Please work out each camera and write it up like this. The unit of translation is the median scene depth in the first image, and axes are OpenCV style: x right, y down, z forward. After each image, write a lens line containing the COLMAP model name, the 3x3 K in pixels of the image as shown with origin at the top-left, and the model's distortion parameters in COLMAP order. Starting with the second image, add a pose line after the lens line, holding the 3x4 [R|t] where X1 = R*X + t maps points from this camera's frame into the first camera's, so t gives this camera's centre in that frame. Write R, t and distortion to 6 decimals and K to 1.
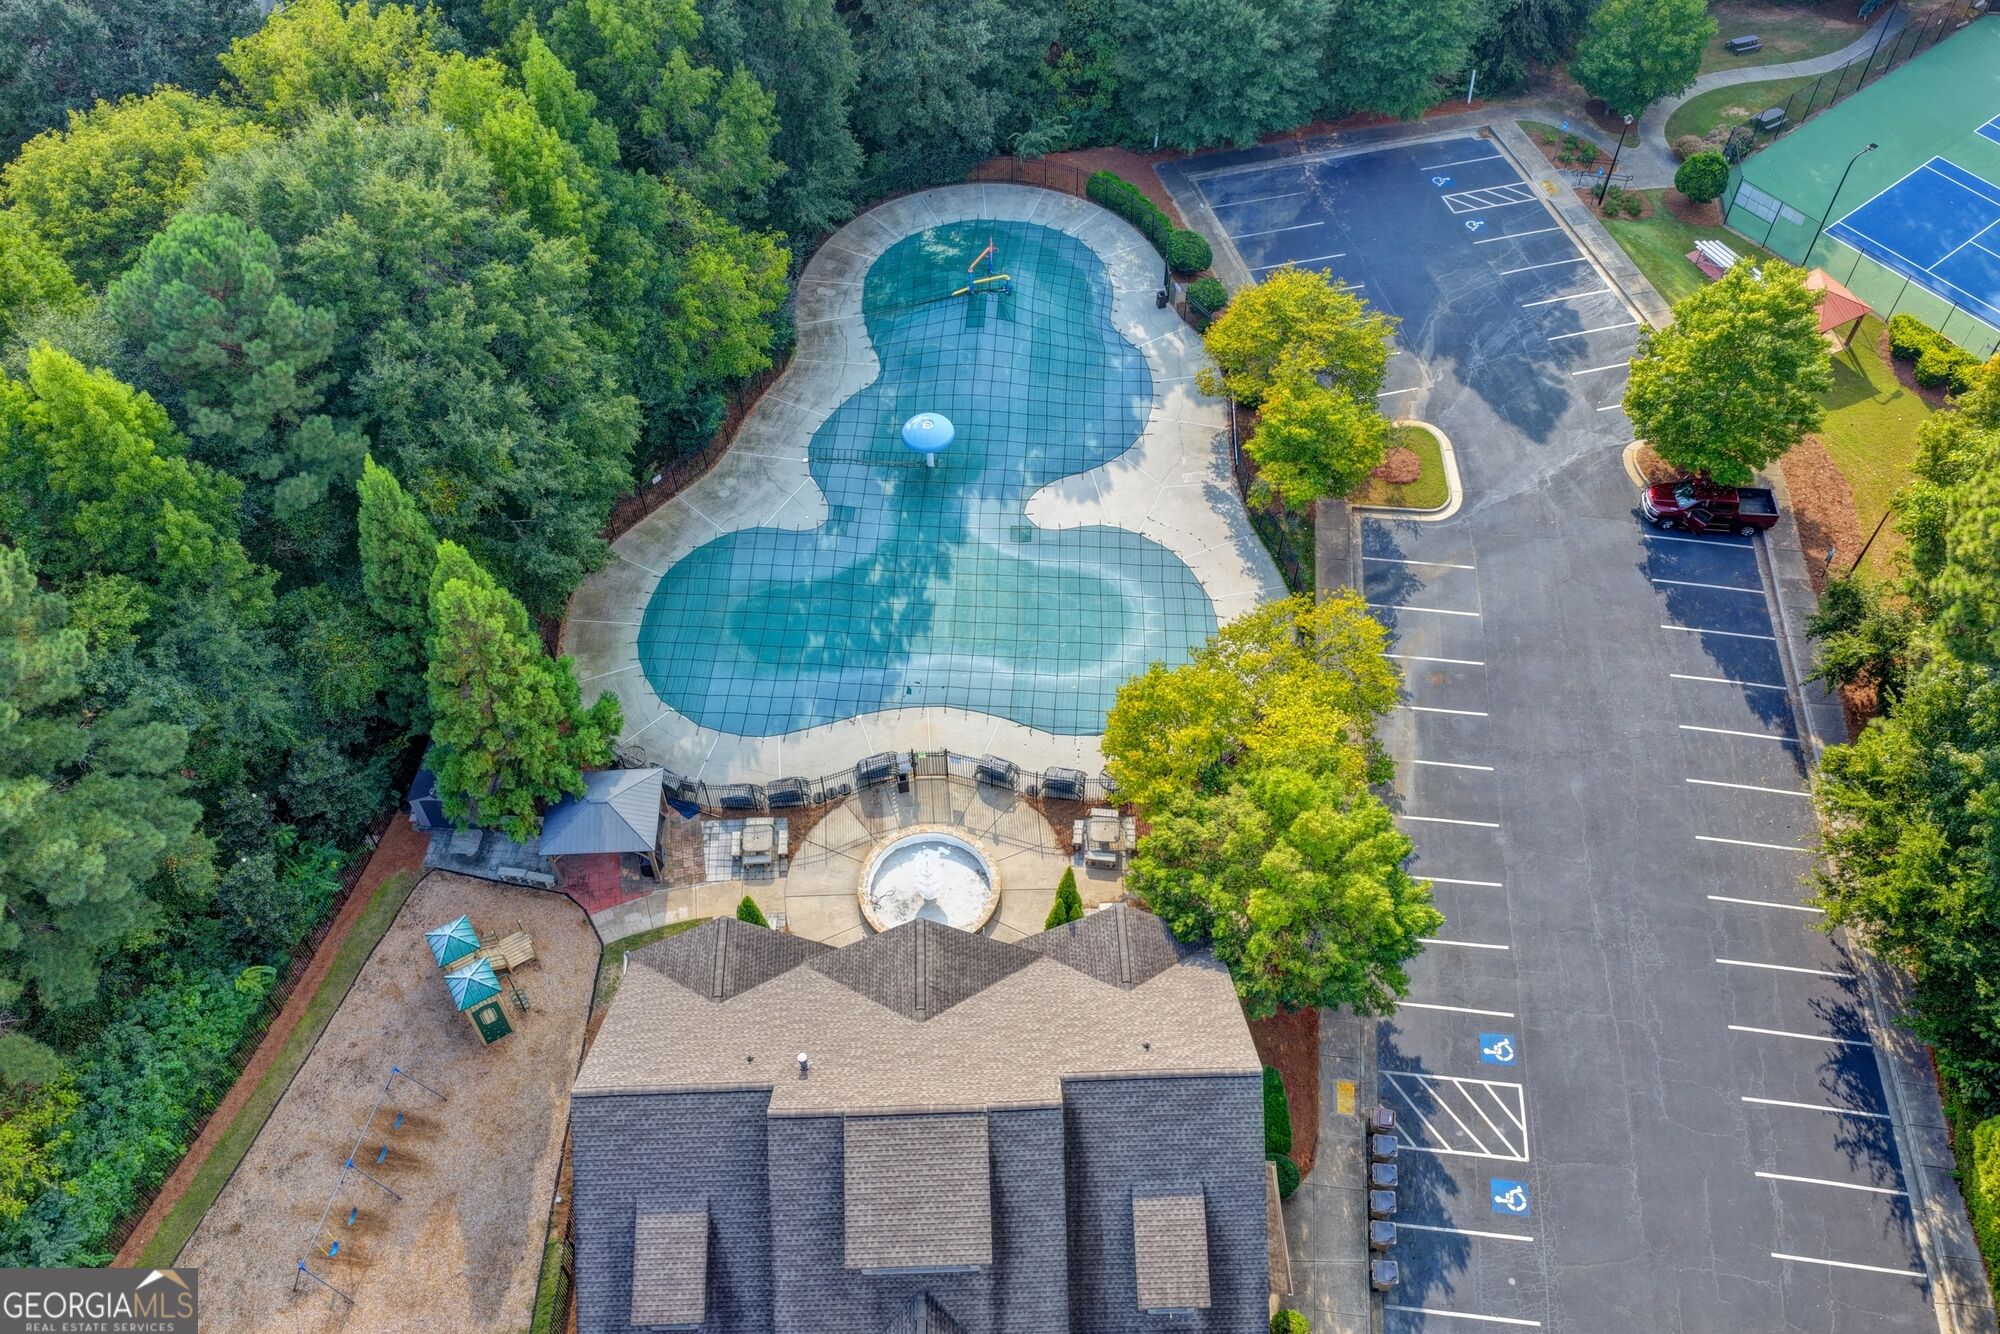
lens RADIAL K [[1656.6, 0, 990.5], [0, 1656.6, 672.0], [0, 0, 1]] dist [-0.017262, 0.039527]
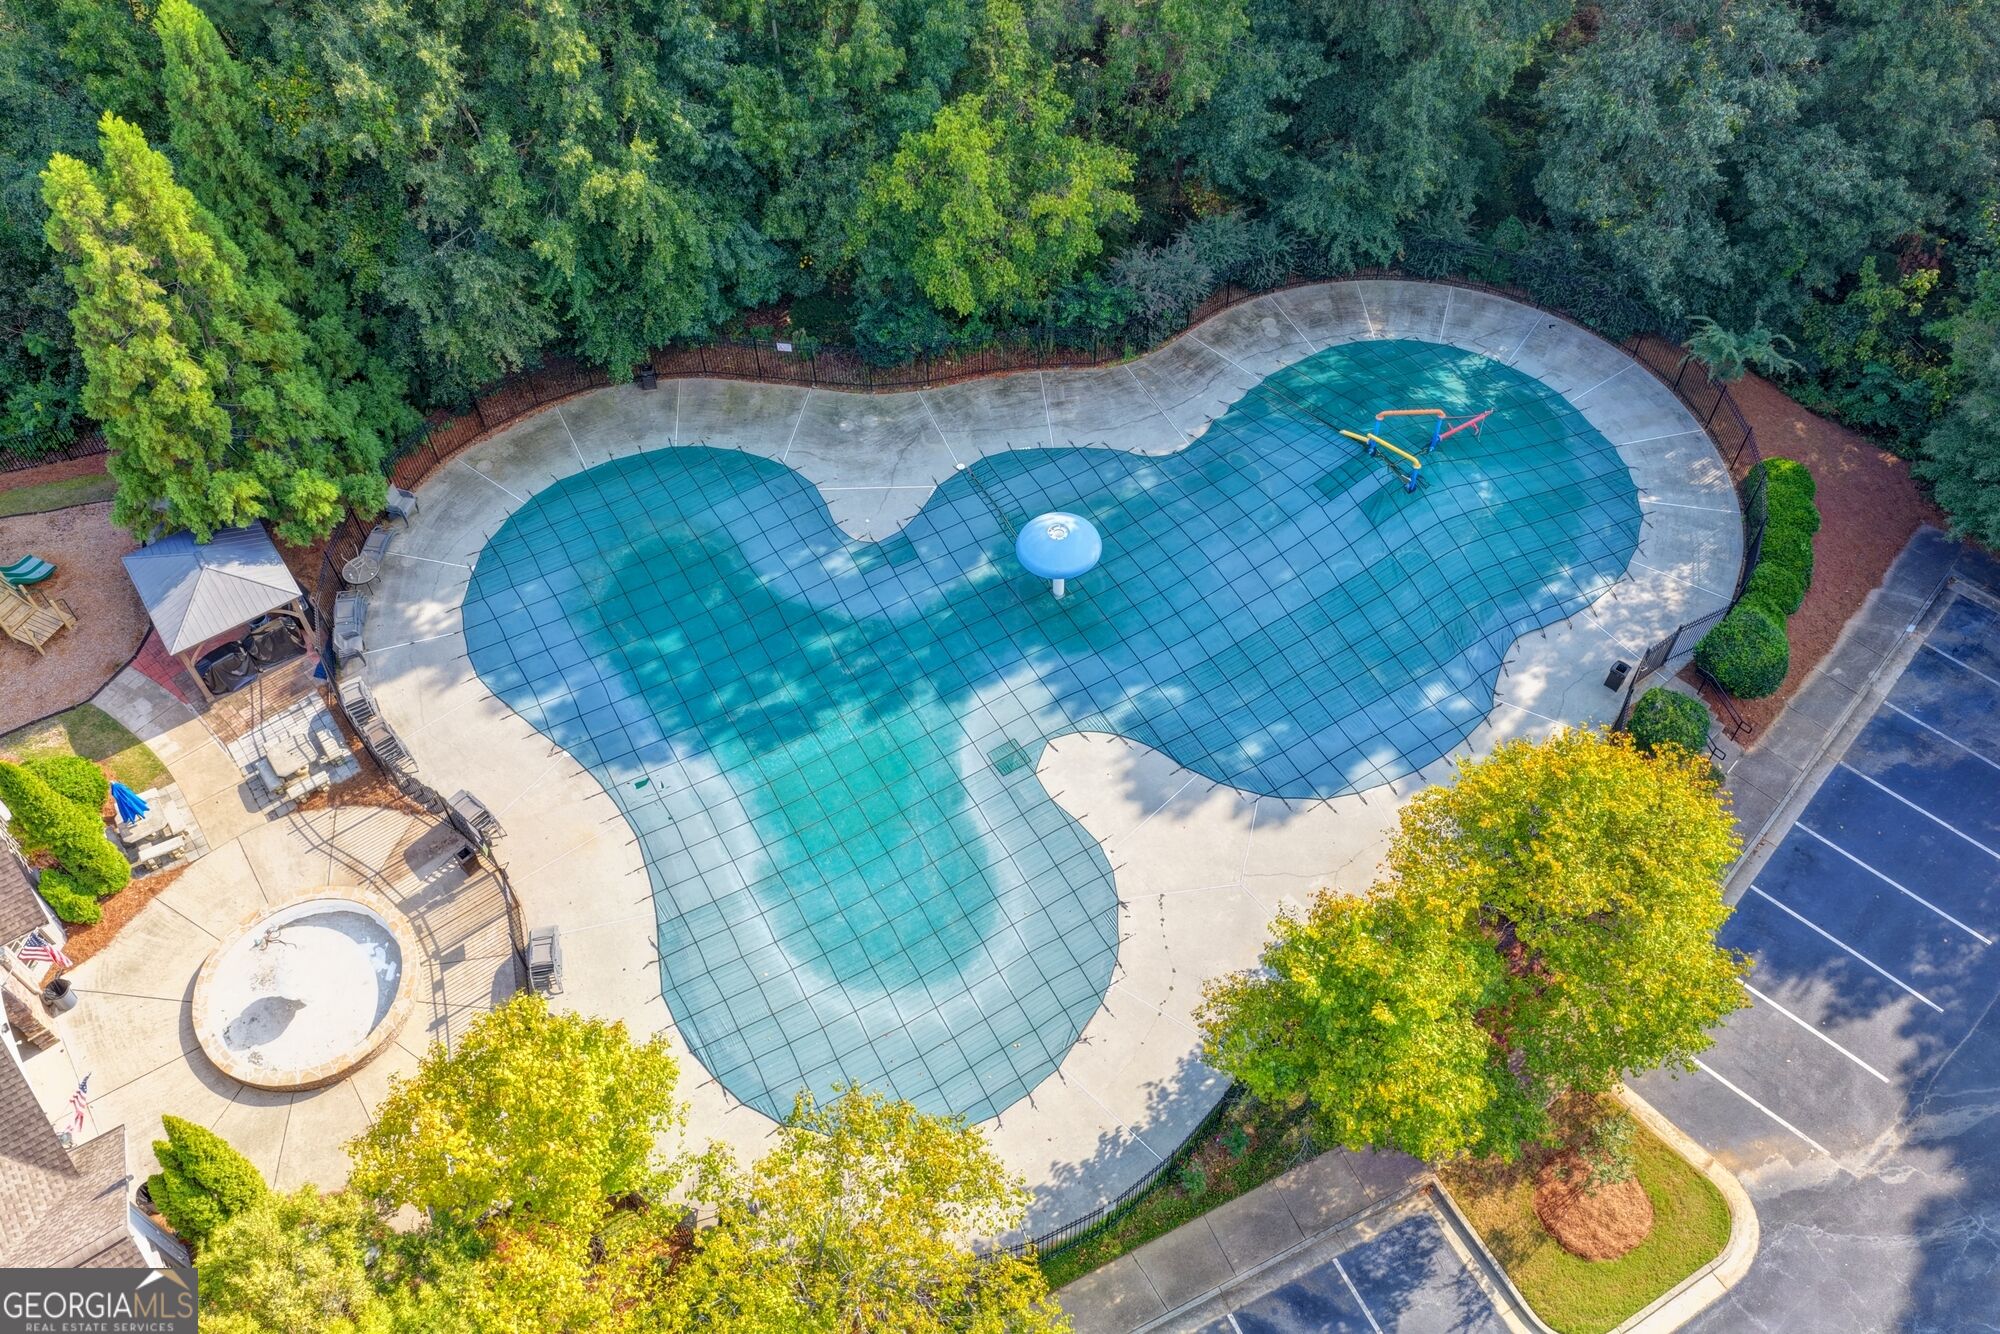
lens RADIAL K [[1656.6, 0, 999.1], [0, 1656.6, 668.0], [0, 0, 1]] dist [-0.017262, 0.039527]
pose [[0.544215, 0.671349, -0.503111, 0.296784], [-0.660825, 0.712493, 0.235933, -0.244935], [0.516856, 0.204070, 0.831393, 0.479912]]
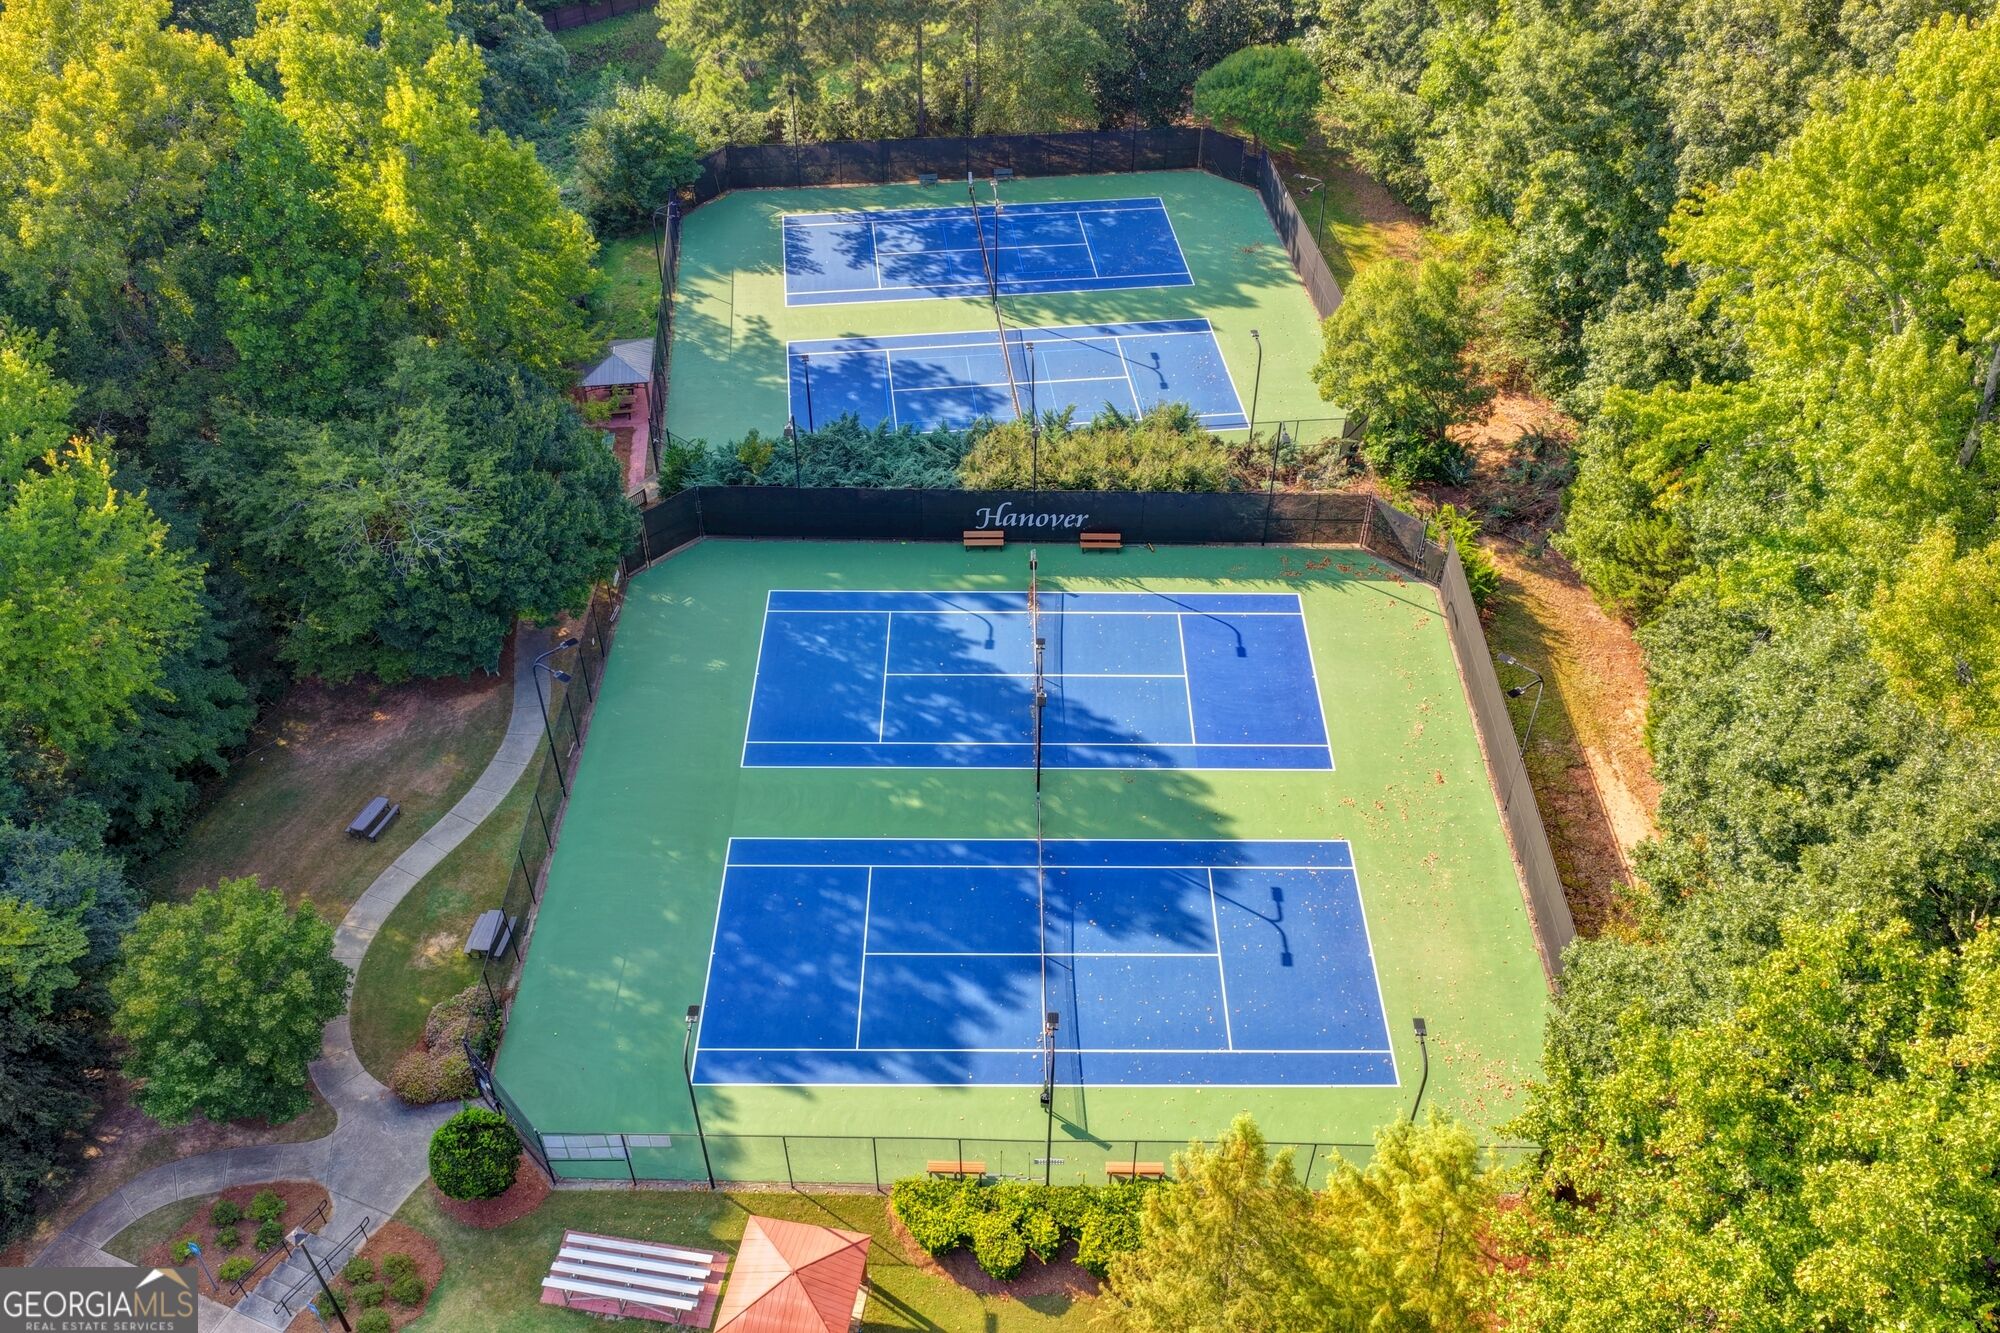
lens RADIAL K [[1656.6, 0, 992.9], [0, 1656.6, 664.3], [0, 0, 1]] dist [-0.017262, 0.039527]
pose [[0.623786, -0.524121, 0.579816, 0.365324], [0.620466, 0.783190, 0.040441, -0.413985], [-0.475303, 0.334530, 0.813743, 0.487843]]
